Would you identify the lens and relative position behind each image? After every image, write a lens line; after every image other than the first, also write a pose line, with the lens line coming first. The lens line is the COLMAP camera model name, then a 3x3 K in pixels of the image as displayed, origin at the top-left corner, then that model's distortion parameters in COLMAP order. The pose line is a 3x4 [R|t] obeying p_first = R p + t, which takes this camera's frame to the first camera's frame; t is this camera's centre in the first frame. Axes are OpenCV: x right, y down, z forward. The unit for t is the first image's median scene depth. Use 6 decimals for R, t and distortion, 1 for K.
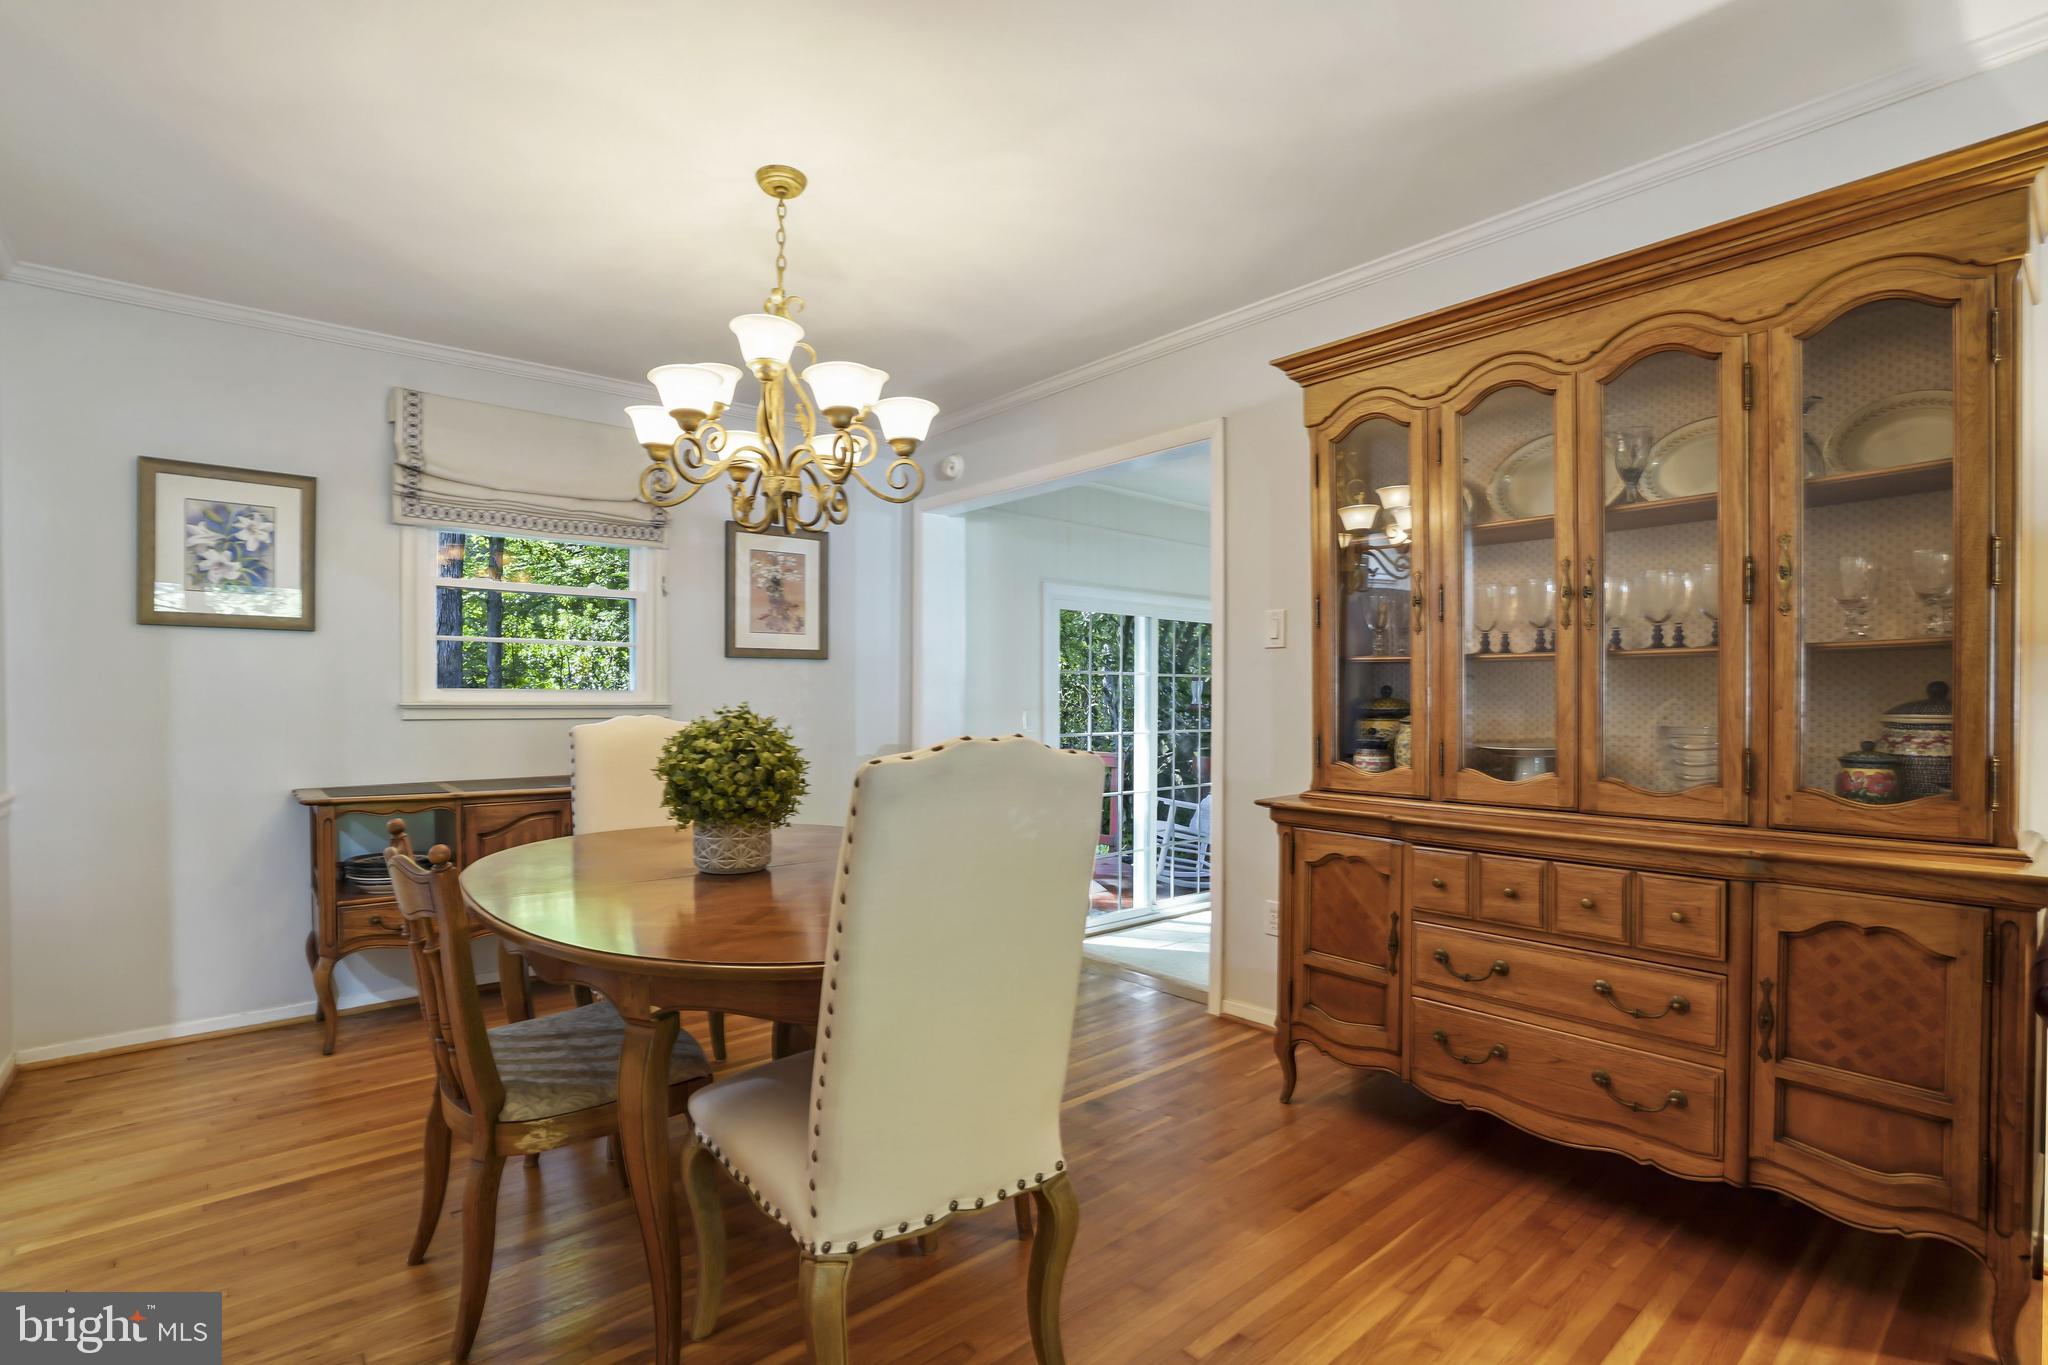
lens RADIAL K [[958.3, 0, 1003.3], [0, 958.3, 702.2], [0, 0, 1]] dist [-0.042451, 0.009769]
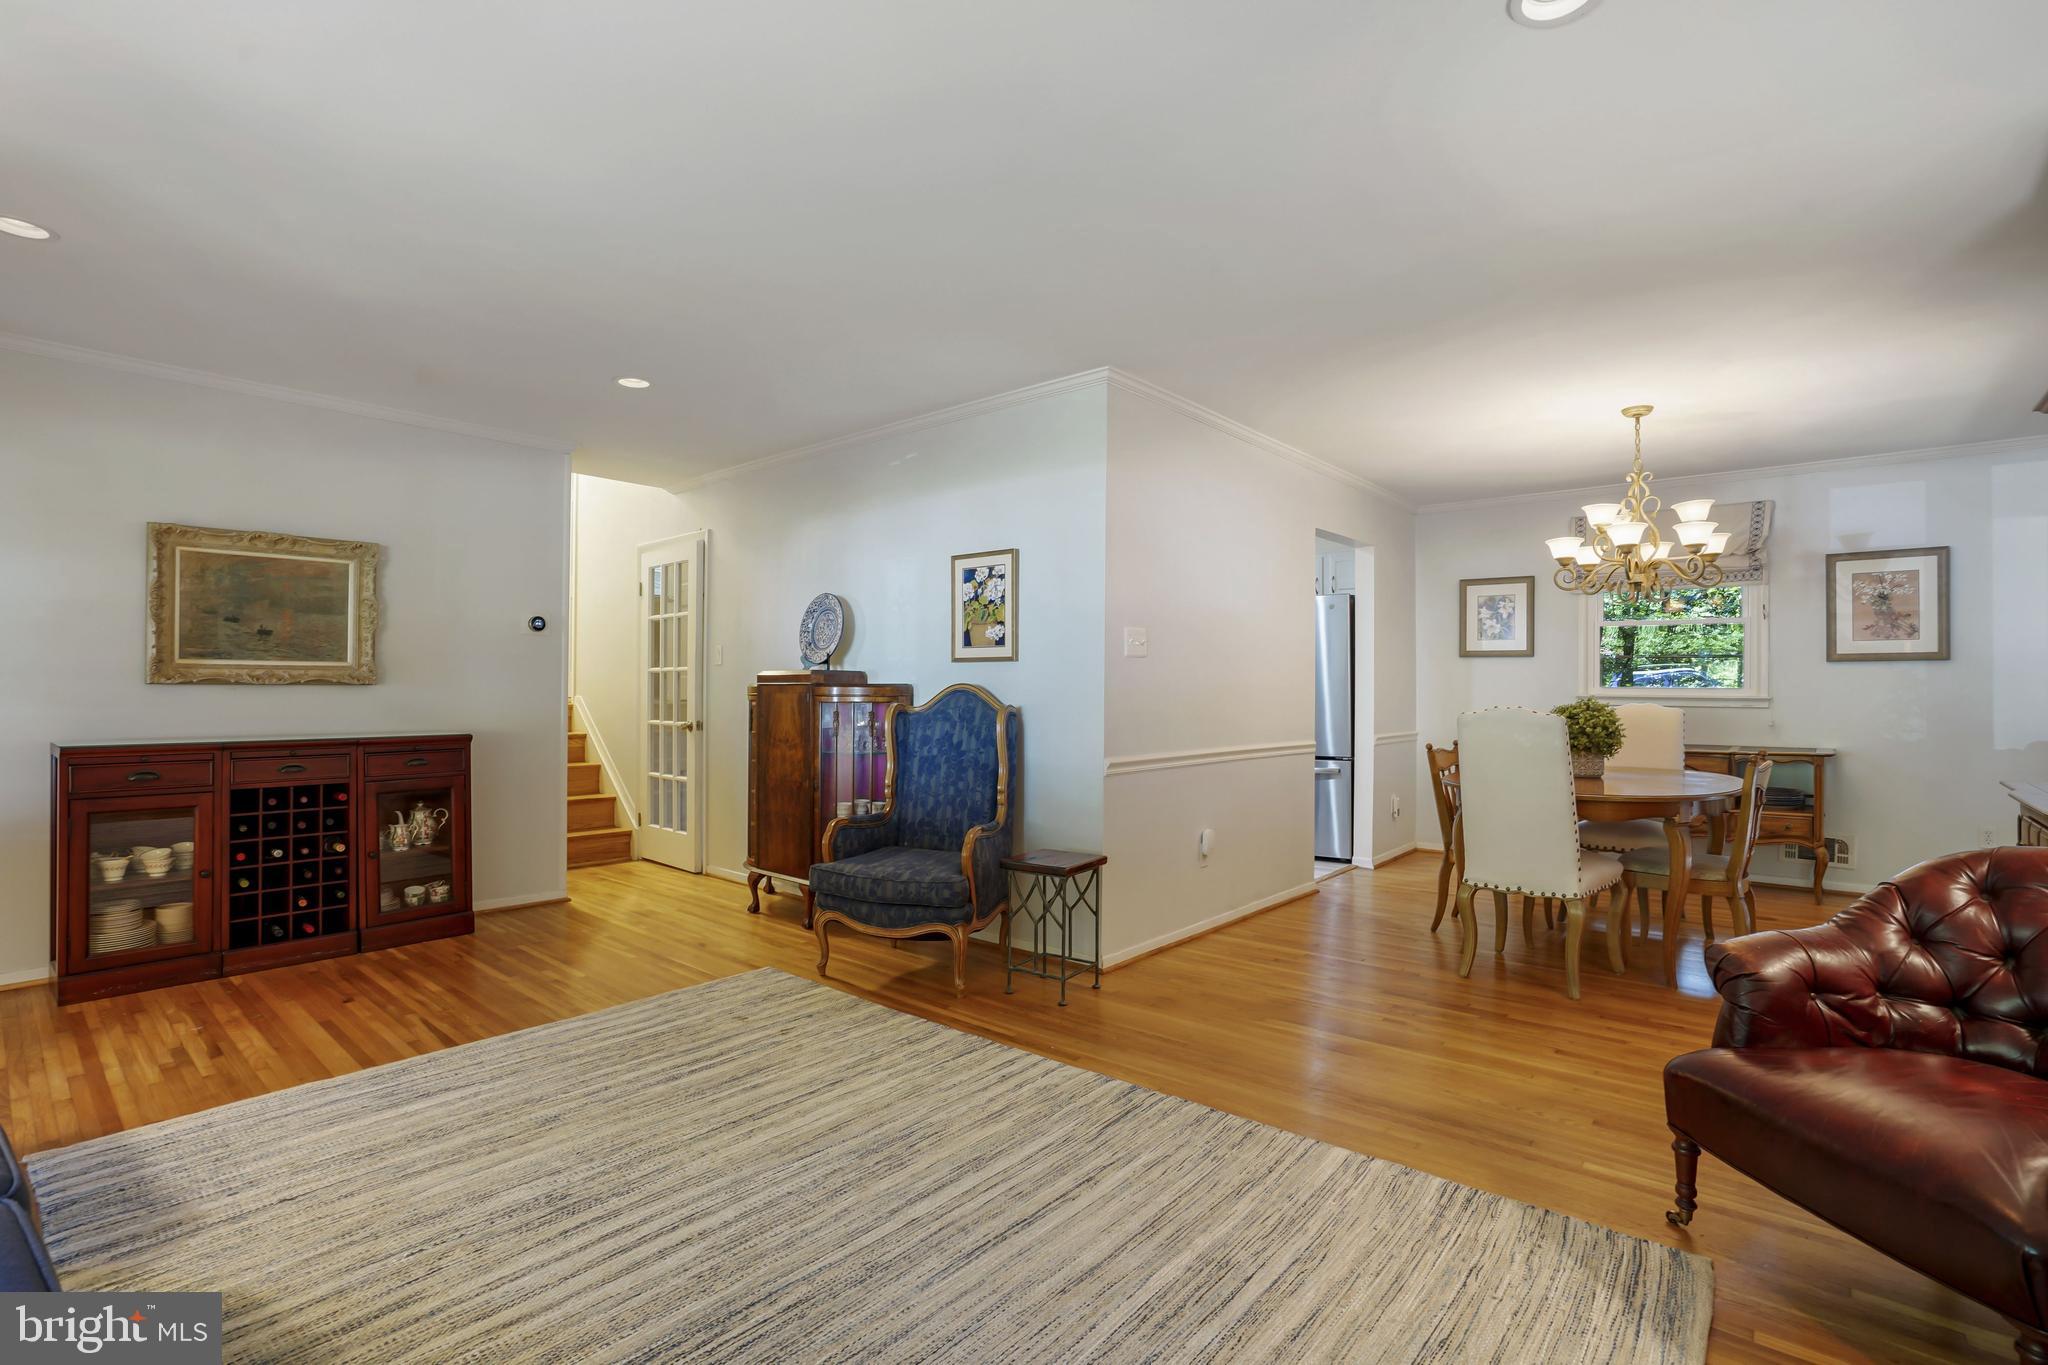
lens RADIAL K [[958.3, 0, 1005.7], [0, 958.3, 692.0], [0, 0, 1]] dist [-0.042451, 0.009769]
pose [[0.159902, 0.003776, -0.987126, 1.194485], [-0.011963, 0.999927, 0.001887, 0.006091], [0.987060, 0.011507, 0.159936, -0.435448]]
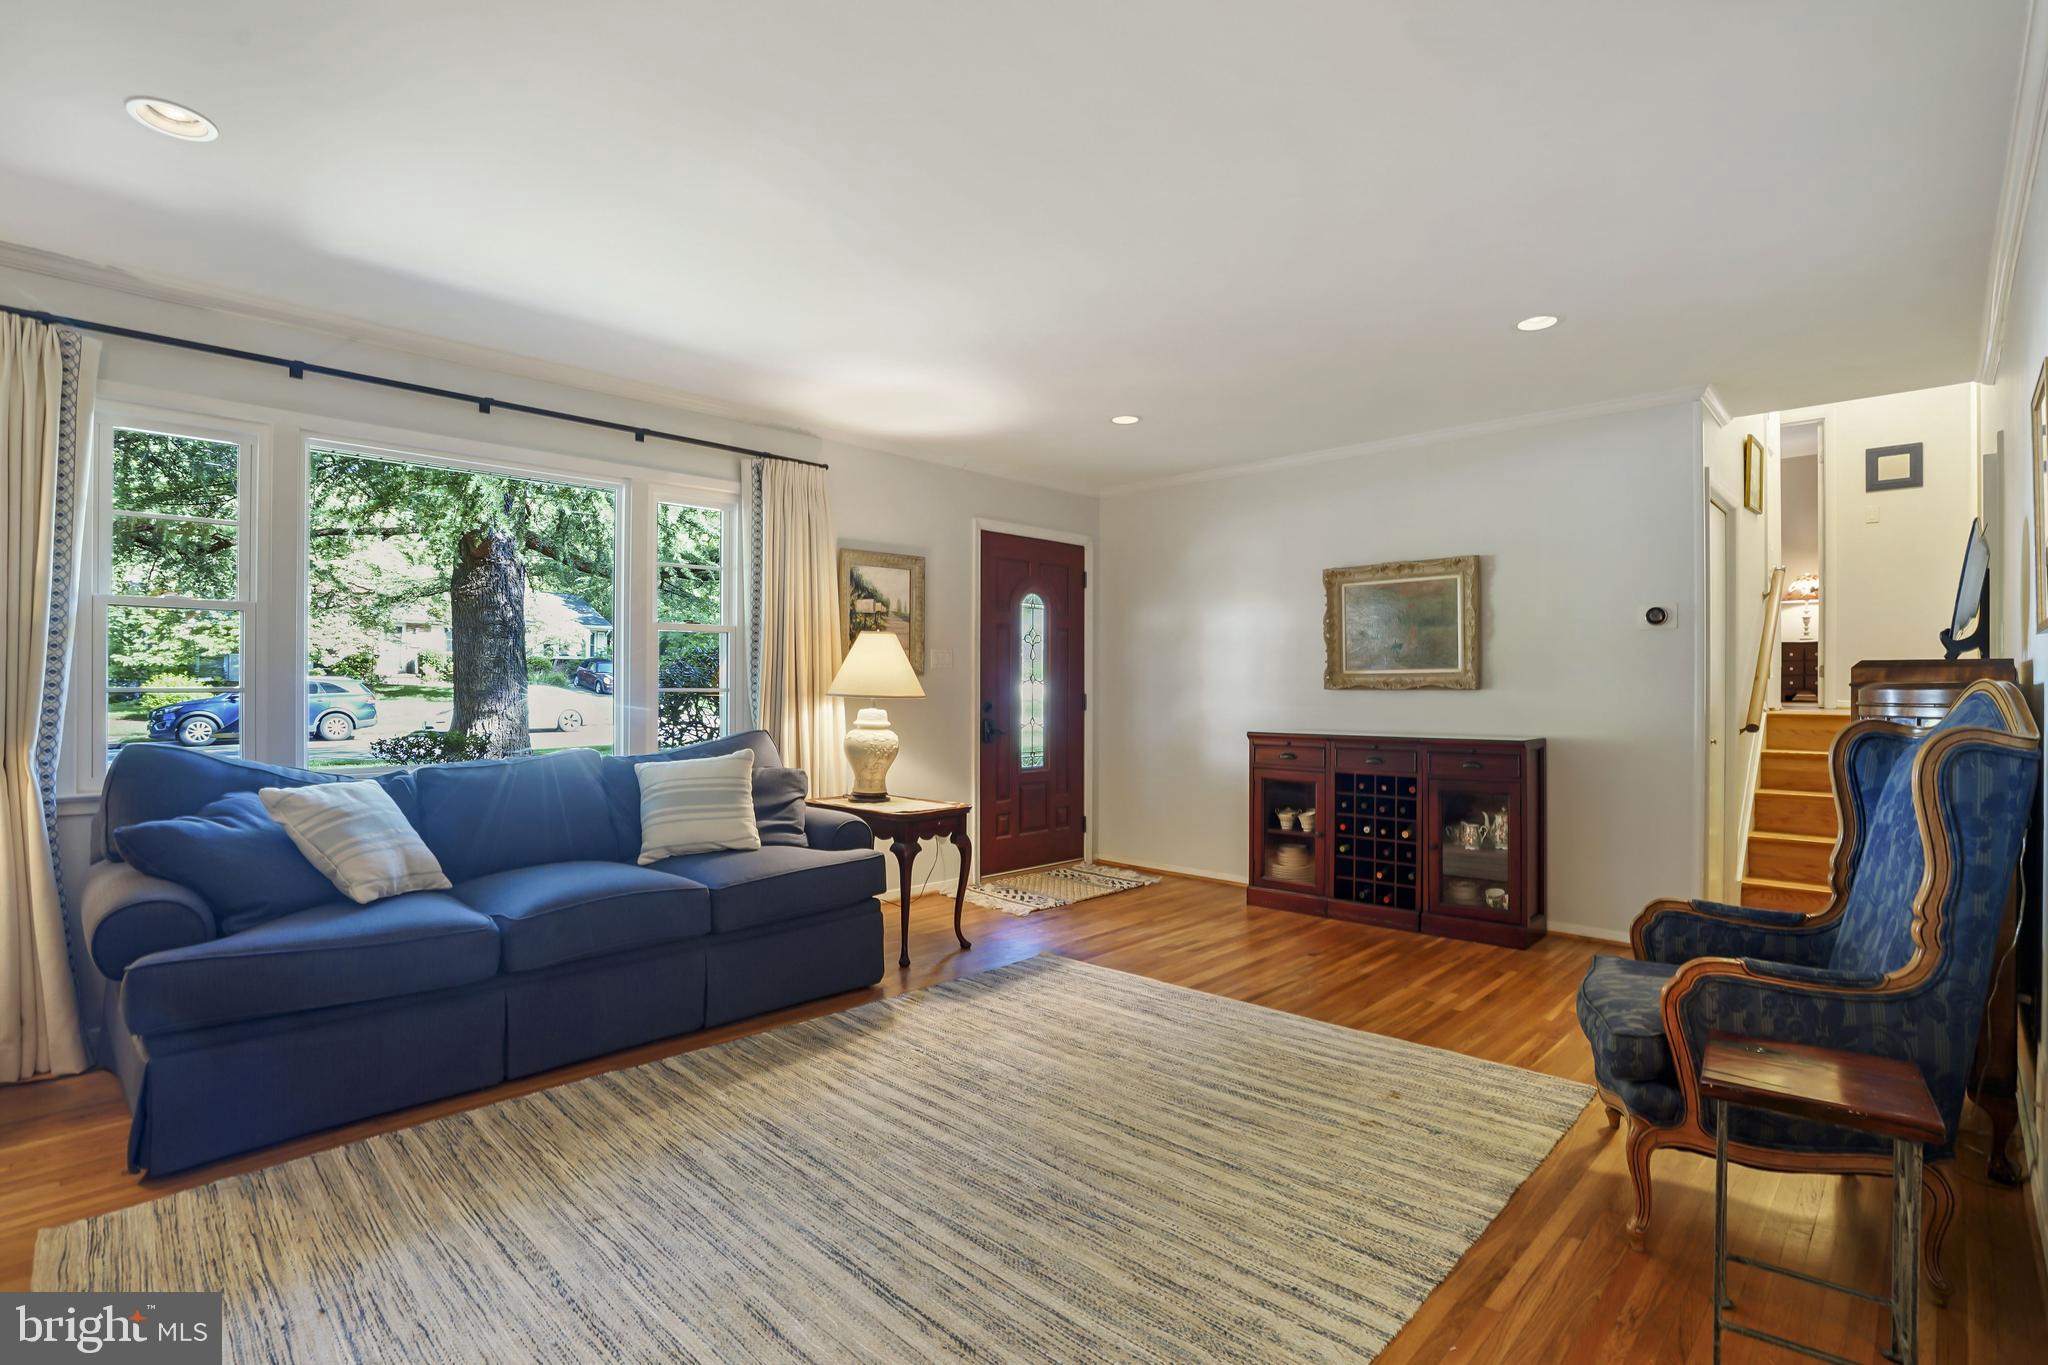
lens RADIAL K [[958.3, 0, 1019.0], [0, 958.3, 700.2], [0, 0, 1]] dist [-0.042451, 0.009769]
pose [[-0.994761, 0.002773, -0.102189, 0.418017], [0.000920, 0.999834, 0.018177, -0.002694], [0.102223, 0.017988, -0.994599, 0.384255]]
